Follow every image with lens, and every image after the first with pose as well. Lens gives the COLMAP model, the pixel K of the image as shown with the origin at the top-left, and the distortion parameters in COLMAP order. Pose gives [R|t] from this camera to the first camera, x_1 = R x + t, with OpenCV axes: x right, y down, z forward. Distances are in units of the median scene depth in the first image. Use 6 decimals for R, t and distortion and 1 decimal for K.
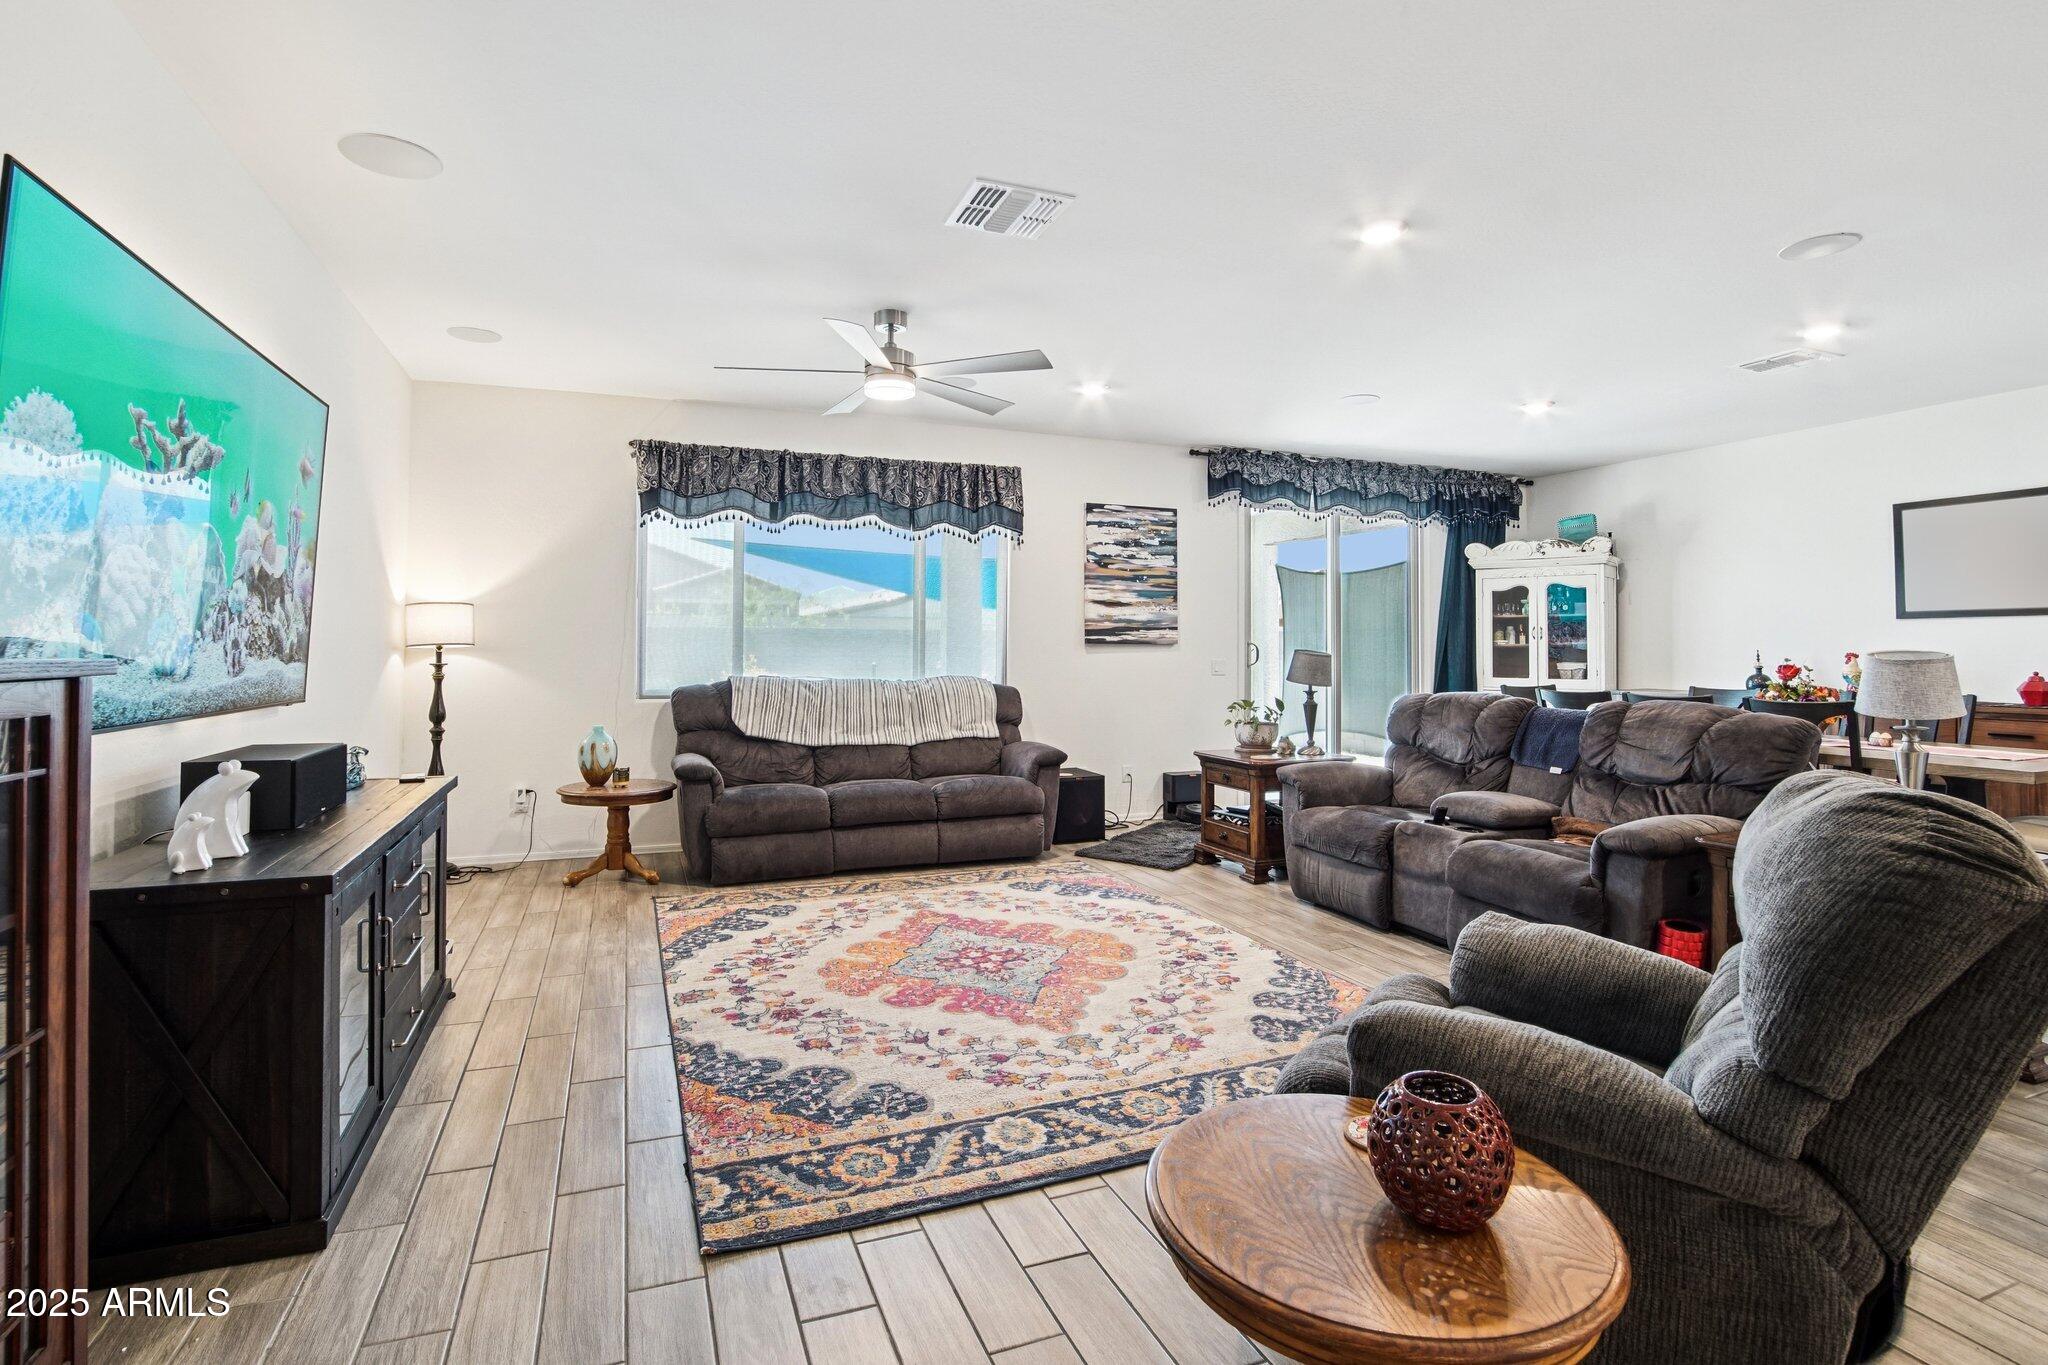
lens RADIAL K [[986.8, 0, 1015.6], [0, 986.8, 627.3], [0, 0, 1]] dist [-0.029859, -0.000143]
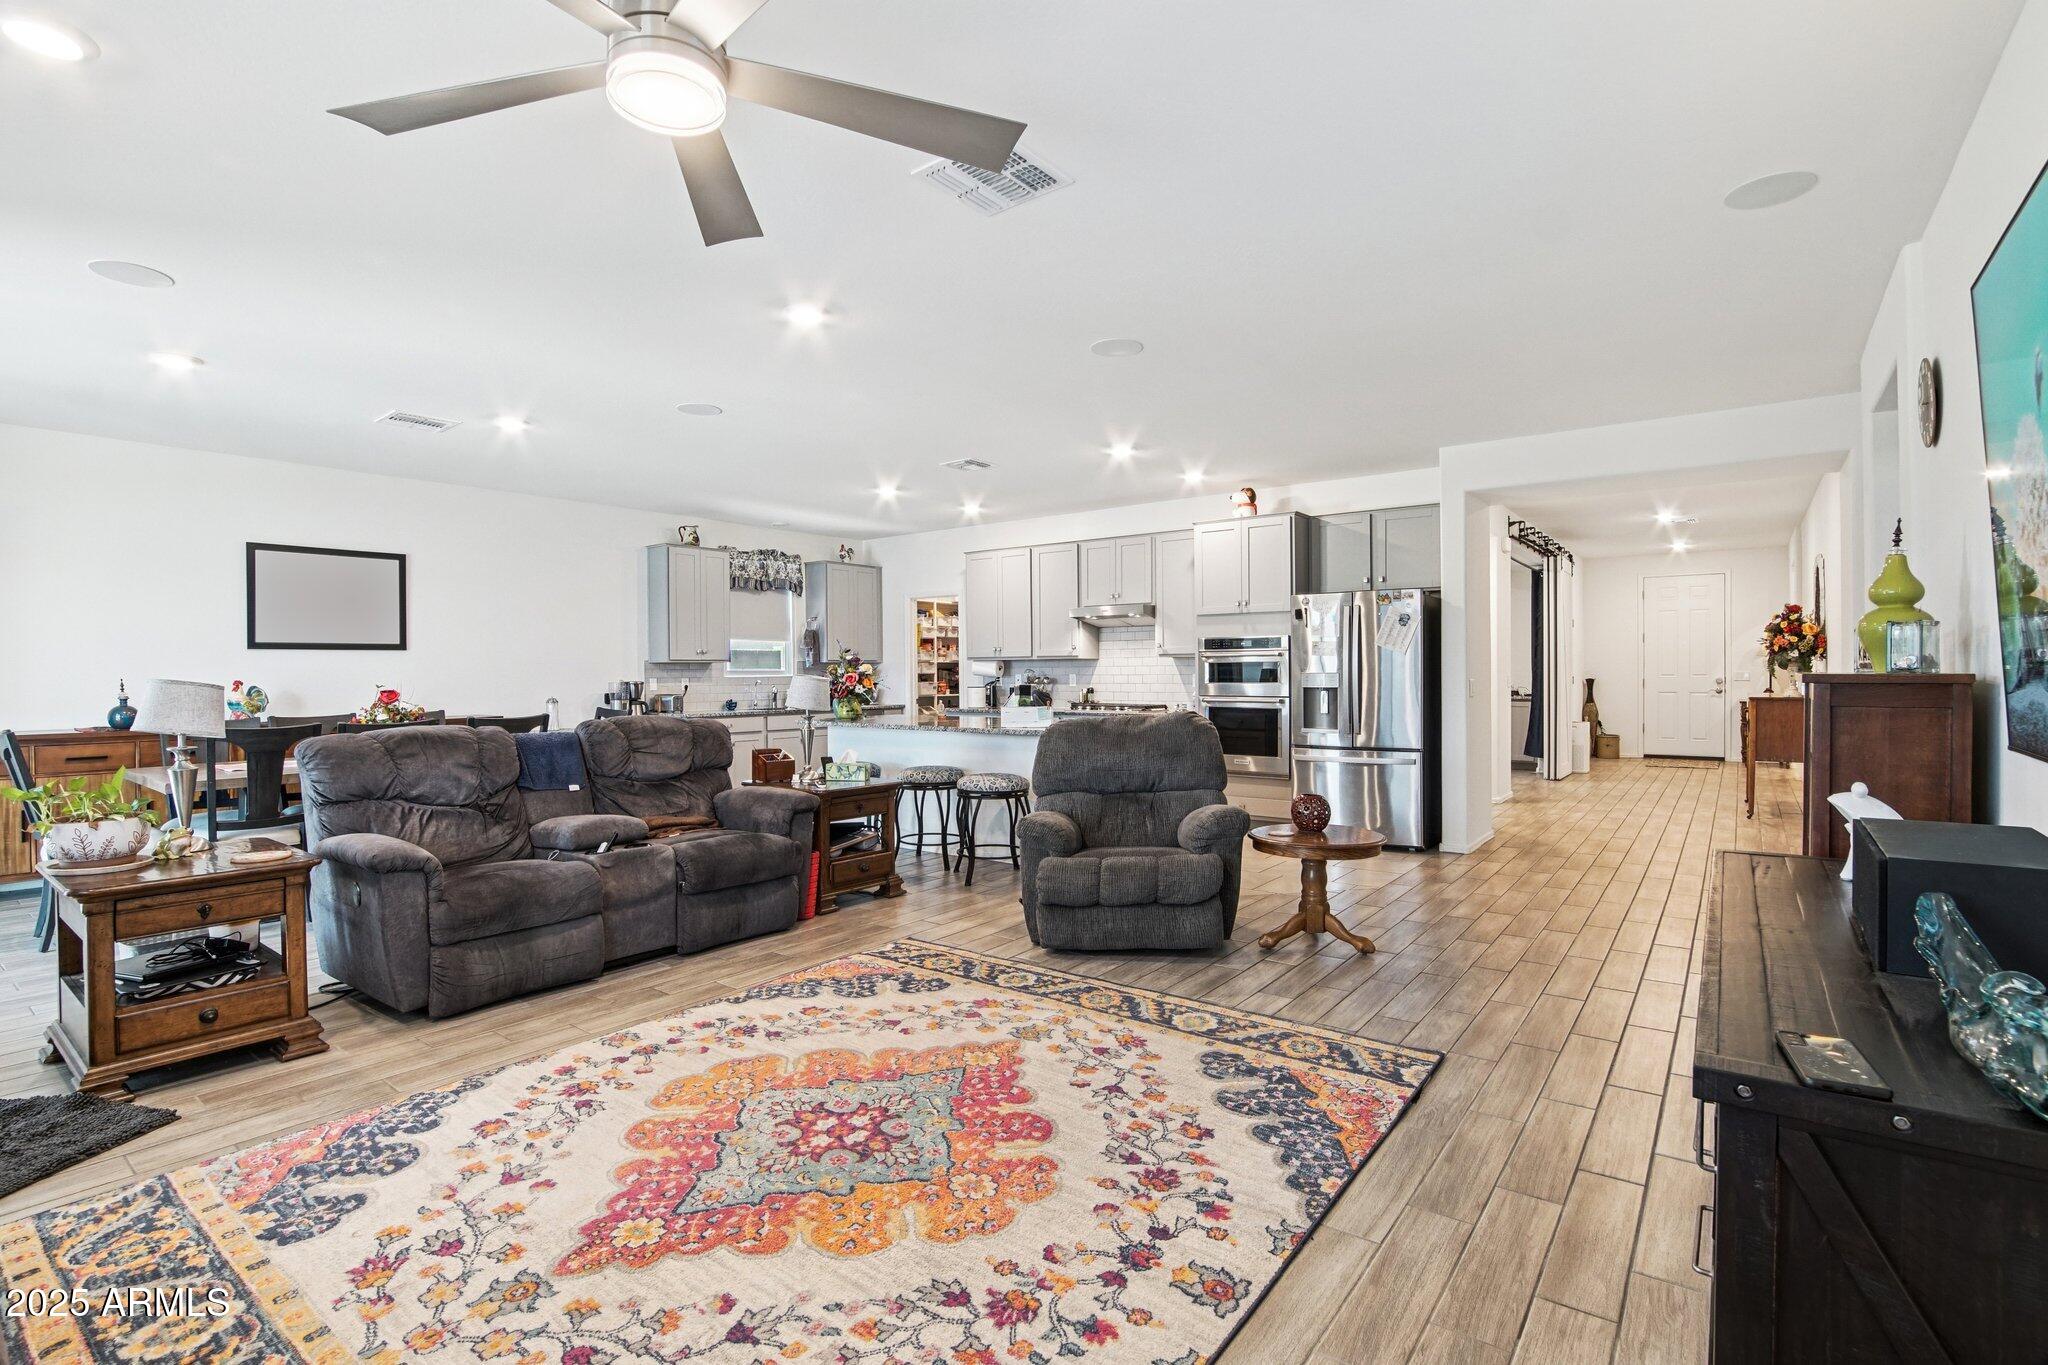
lens RADIAL K [[953.3, 0, 1024.0], [0, 953.3, 682.5], [0, 0, 1]] dist [-0.031722, 0.000102]
pose [[-0.519226, -0.007525, 0.854604, -0.778548], [-0.012855, 0.999917, 0.000994, 0.030197], [-0.854540, -0.010470, -0.519280, 1.461335]]
